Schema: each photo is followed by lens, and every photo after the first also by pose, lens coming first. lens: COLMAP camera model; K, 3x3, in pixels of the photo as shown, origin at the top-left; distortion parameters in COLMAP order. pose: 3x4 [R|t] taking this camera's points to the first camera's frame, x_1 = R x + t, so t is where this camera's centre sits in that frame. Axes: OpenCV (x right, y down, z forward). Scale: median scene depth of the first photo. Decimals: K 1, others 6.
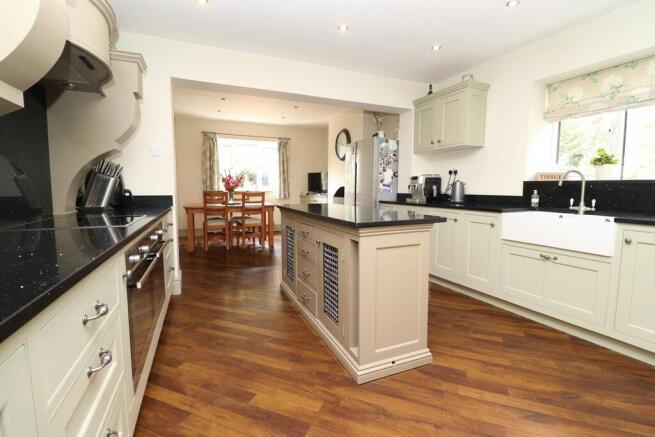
lens RADIAL K [[303.4, 0, 327.9], [0, 303.4, 217.2], [0, 0, 1]] dist [-0.025518, -0.001560]
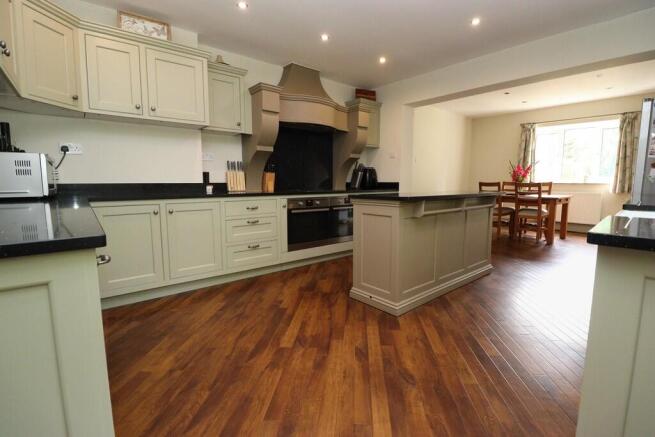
lens RADIAL K [[303.4, 0, 327.0], [0, 303.4, 217.9], [0, 0, 1]] dist [-0.025518, -0.001560]
pose [[0.277663, 0.111912, -0.954138, 0.420557], [-0.090778, 0.991804, 0.089913, 0.000333], [0.956380, 0.061650, 0.285546, 0.105334]]
